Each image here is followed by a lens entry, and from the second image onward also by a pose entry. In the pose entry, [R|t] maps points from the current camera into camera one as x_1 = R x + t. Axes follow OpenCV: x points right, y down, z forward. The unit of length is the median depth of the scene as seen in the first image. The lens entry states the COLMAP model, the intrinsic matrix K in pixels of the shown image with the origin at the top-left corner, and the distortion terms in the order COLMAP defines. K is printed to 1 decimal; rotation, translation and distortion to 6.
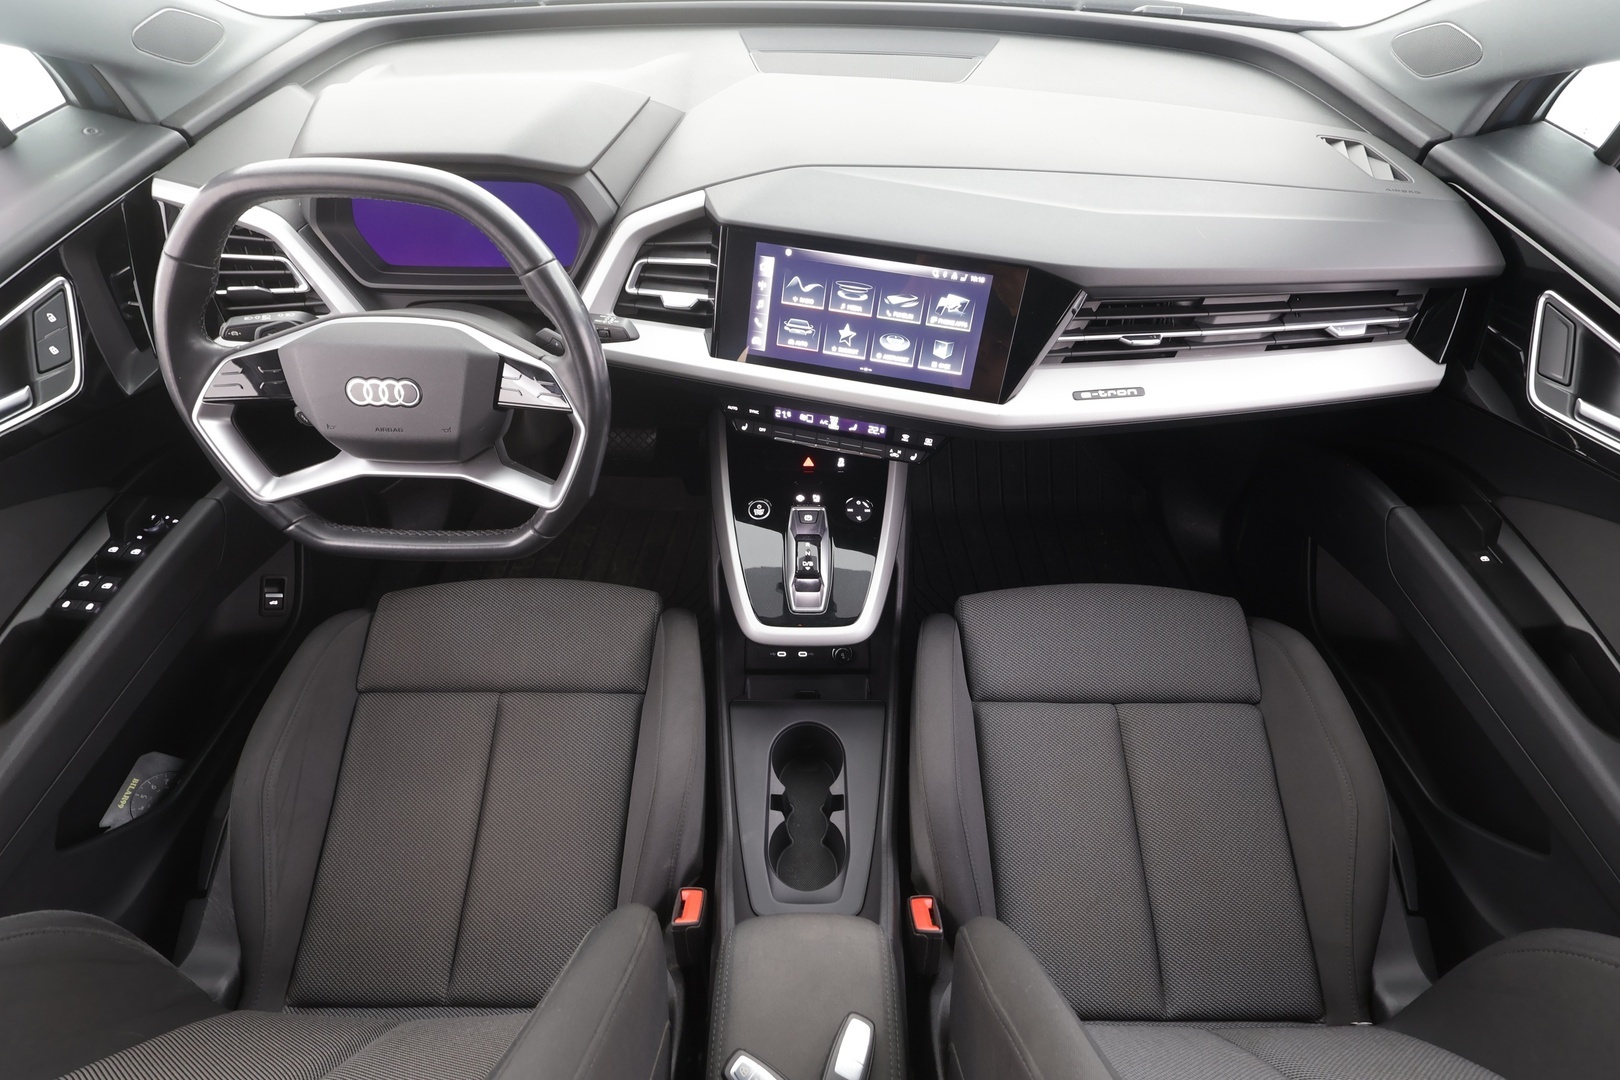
lens RADIAL K [[759.3, 0, 807.3], [0, 759.3, 543.5], [0, 0, 1]] dist [-0.002542, 0.003399]
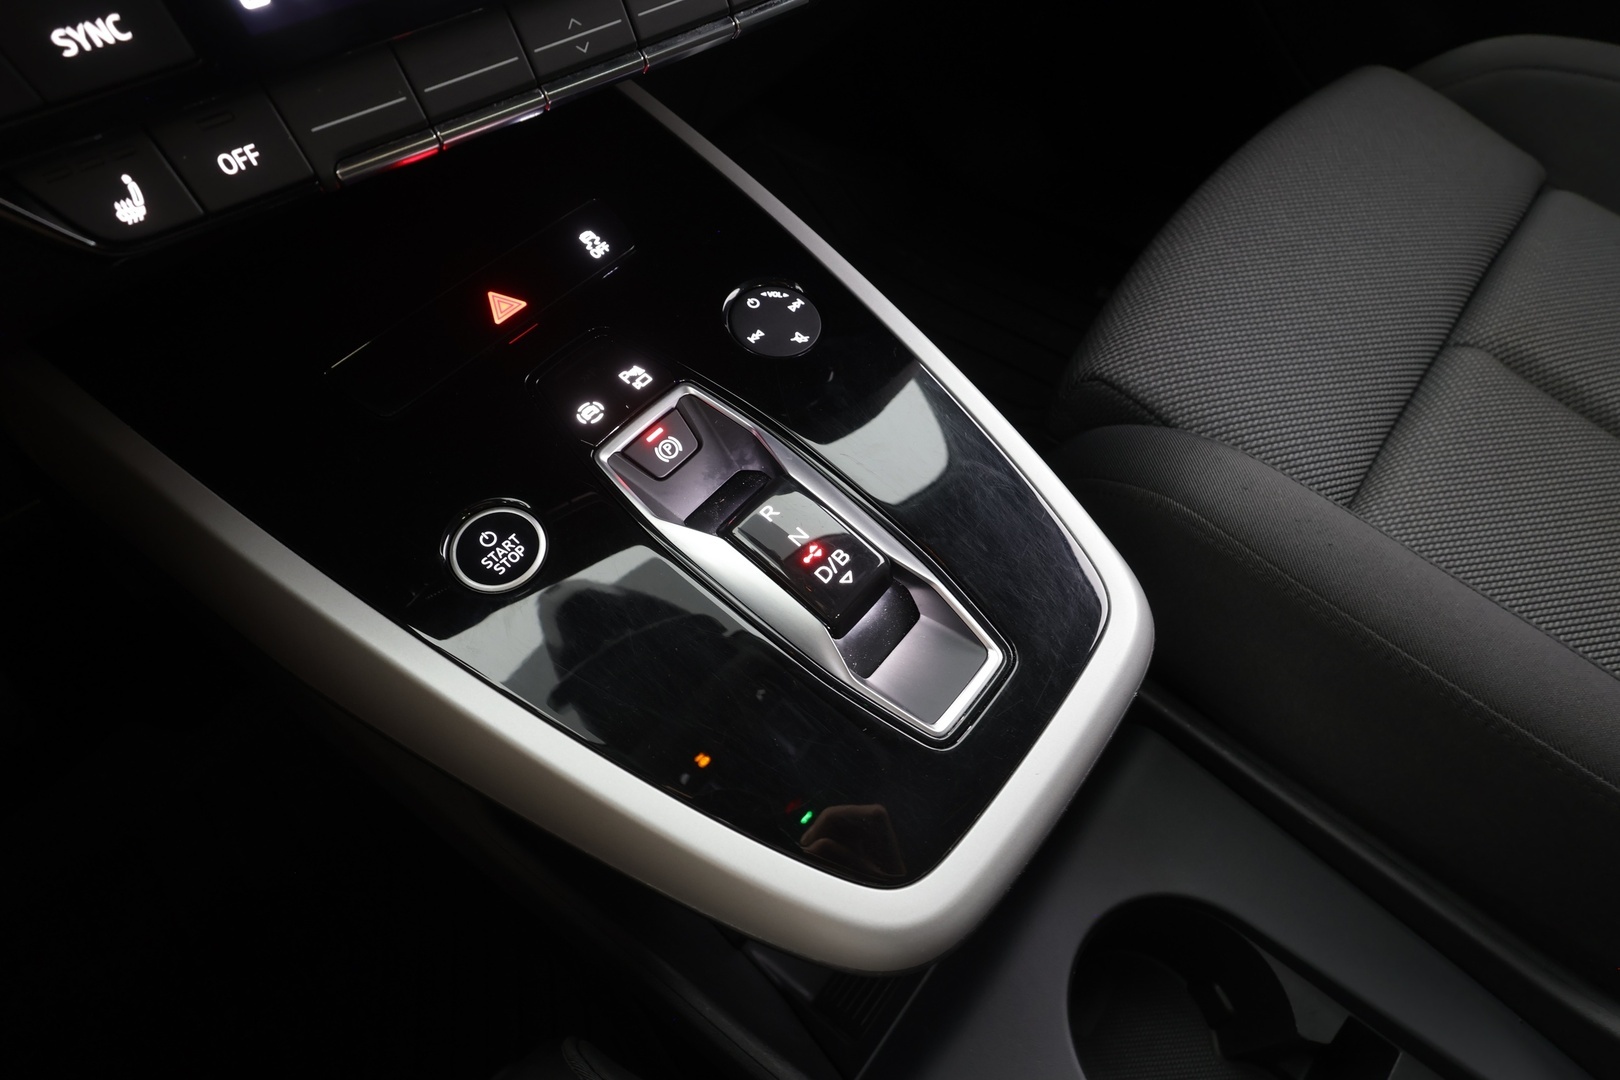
lens RADIAL K [[812.7, 0, 817.1], [0, 812.7, 541.6], [0, 0, 1]] dist [0.005111, 0.001127]
pose [[0.641993, -0.656480, 0.396080, -0.116583], [0.630014, 0.746099, 0.215449, -0.044773], [-0.436953, 0.111219, 0.892582, 0.862622]]
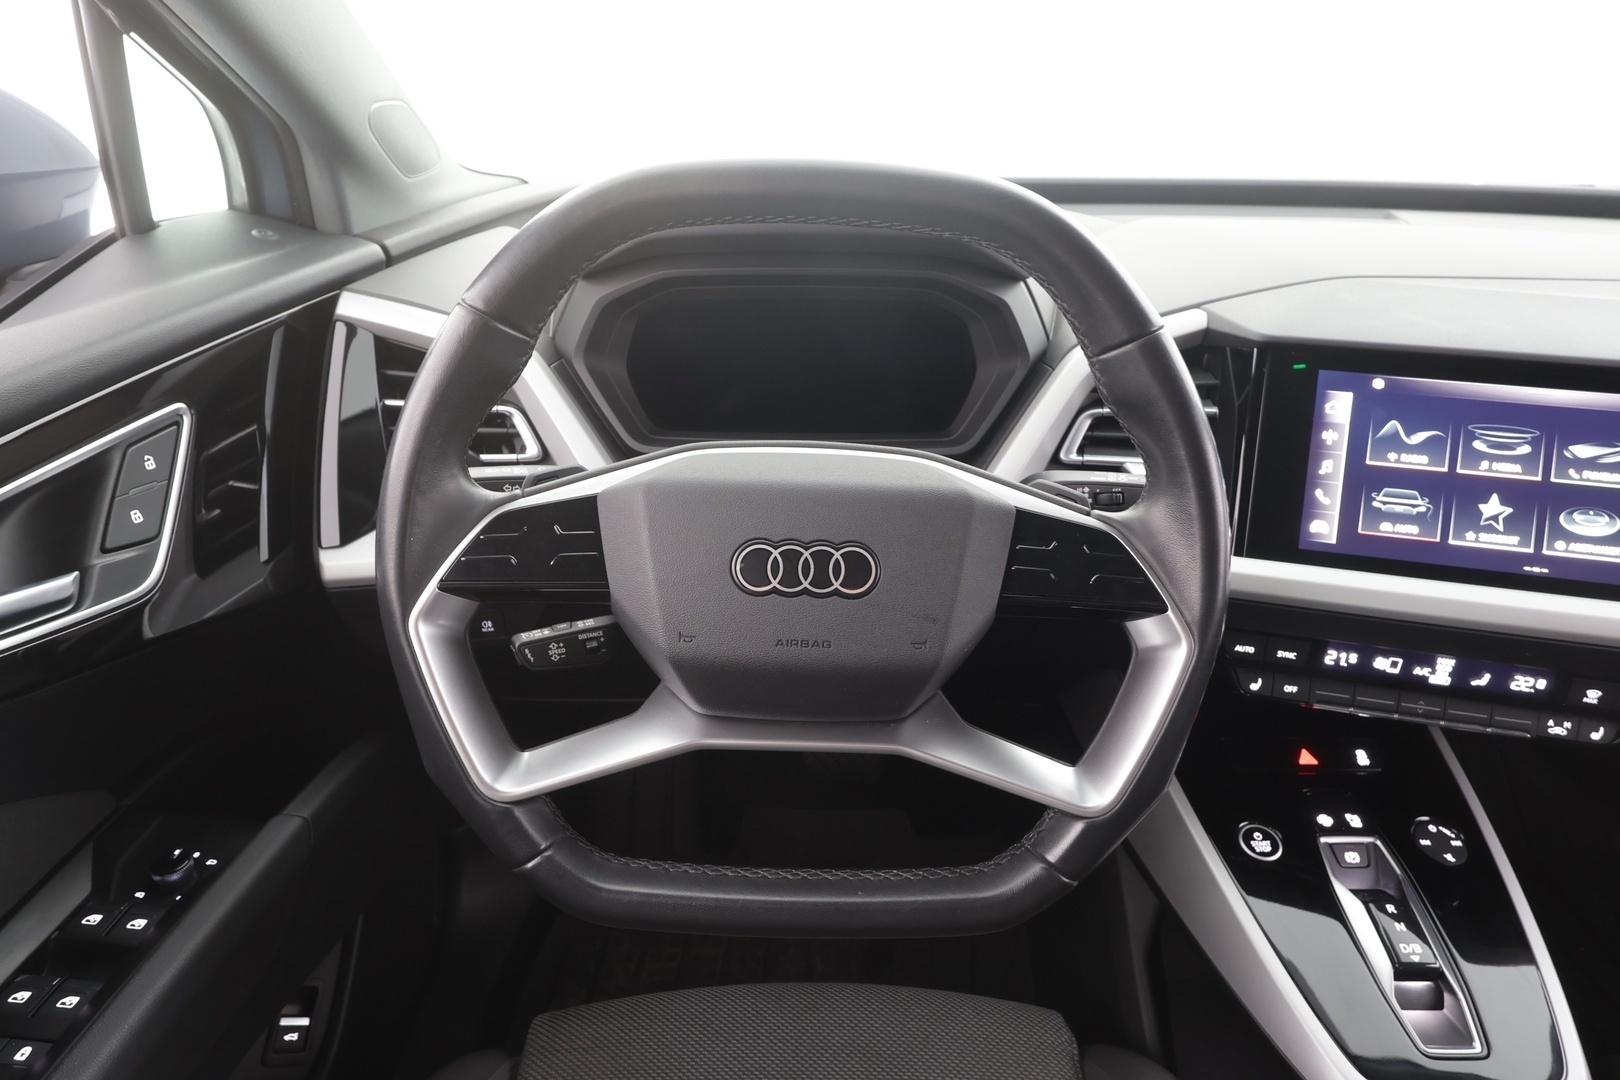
lens RADIAL K [[925.7, 0, 811.3], [0, 925.7, 537.6], [0, 0, 1]] dist [0.002904, 0.001568]
pose [[0.999959, 0.000216, 0.009011, -0.465401], [0.003364, 0.918497, -0.395413, 0.020524], [-0.008362, 0.395428, 0.918459, 0.355903]]
